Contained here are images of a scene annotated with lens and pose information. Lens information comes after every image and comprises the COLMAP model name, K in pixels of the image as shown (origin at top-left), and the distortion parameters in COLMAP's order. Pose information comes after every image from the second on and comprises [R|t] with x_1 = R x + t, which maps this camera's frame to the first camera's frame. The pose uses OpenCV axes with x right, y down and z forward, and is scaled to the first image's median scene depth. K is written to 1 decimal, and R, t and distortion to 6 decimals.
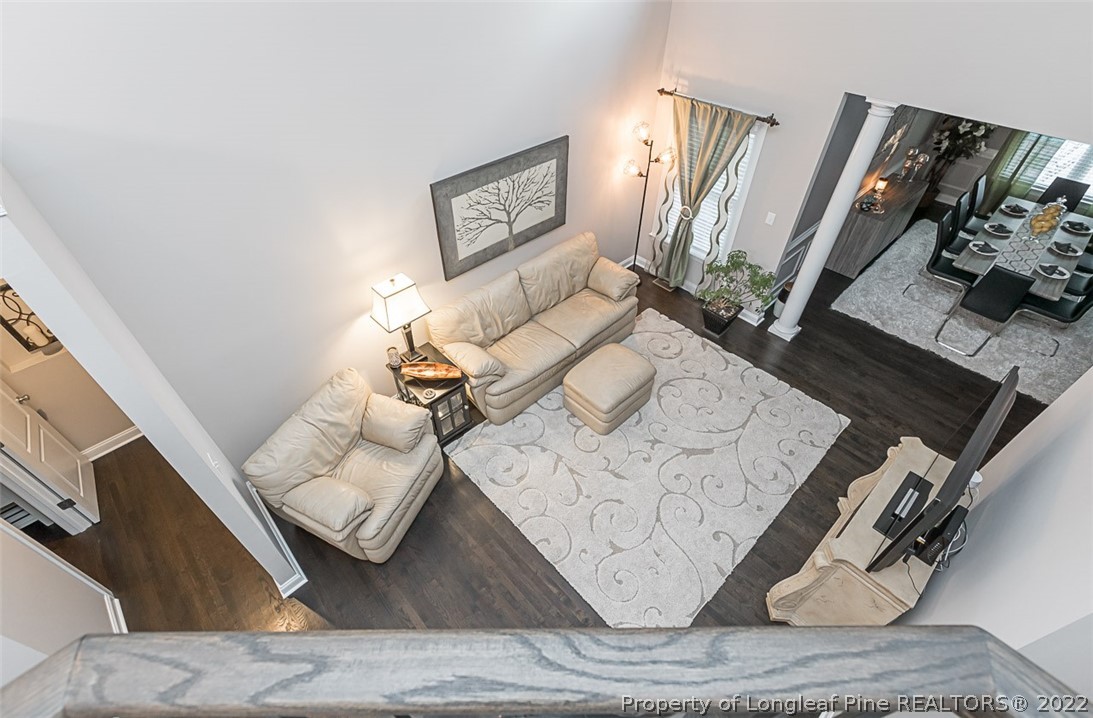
lens RADIAL K [[499.6, 0, 537.6], [0, 499.6, 356.2], [0, 0, 1]] dist [0.004273, 0.000241]
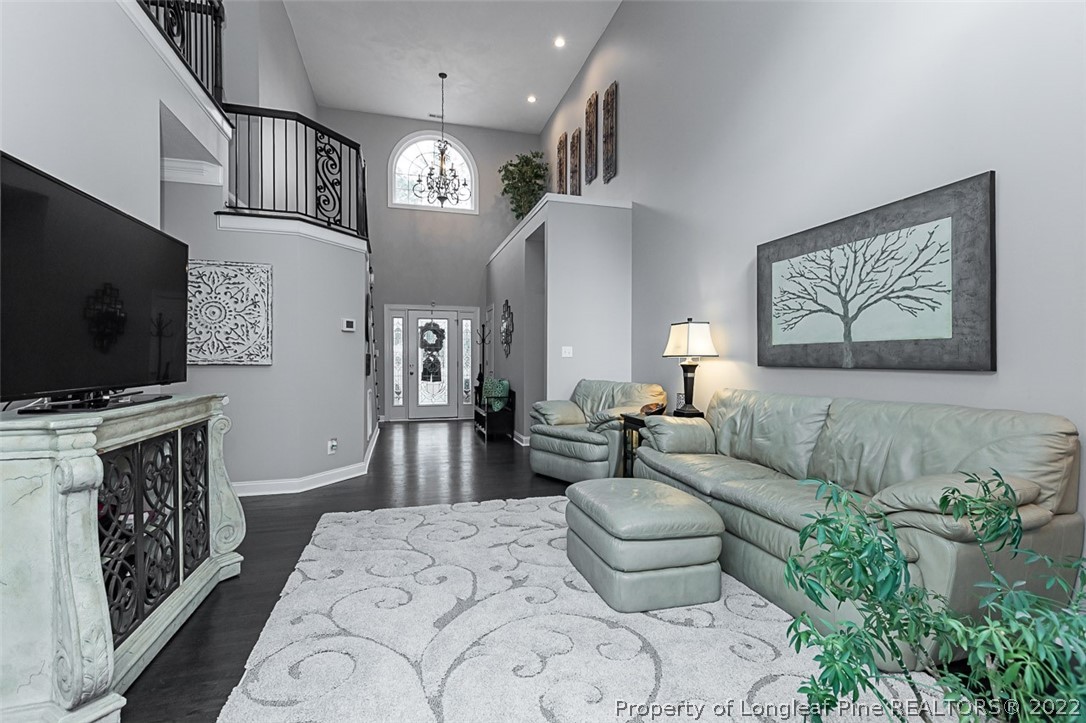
lens RADIAL K [[487.4, 0, 539.3], [0, 487.4, 360.7], [0, 0, 1]] dist [-0.003584, 0.001180]
pose [[-0.455252, 0.007033, -0.890335, 0.695024], [-0.617001, 0.718445, 0.321164, -0.190282], [0.641915, 0.695548, -0.322734, 1.011450]]
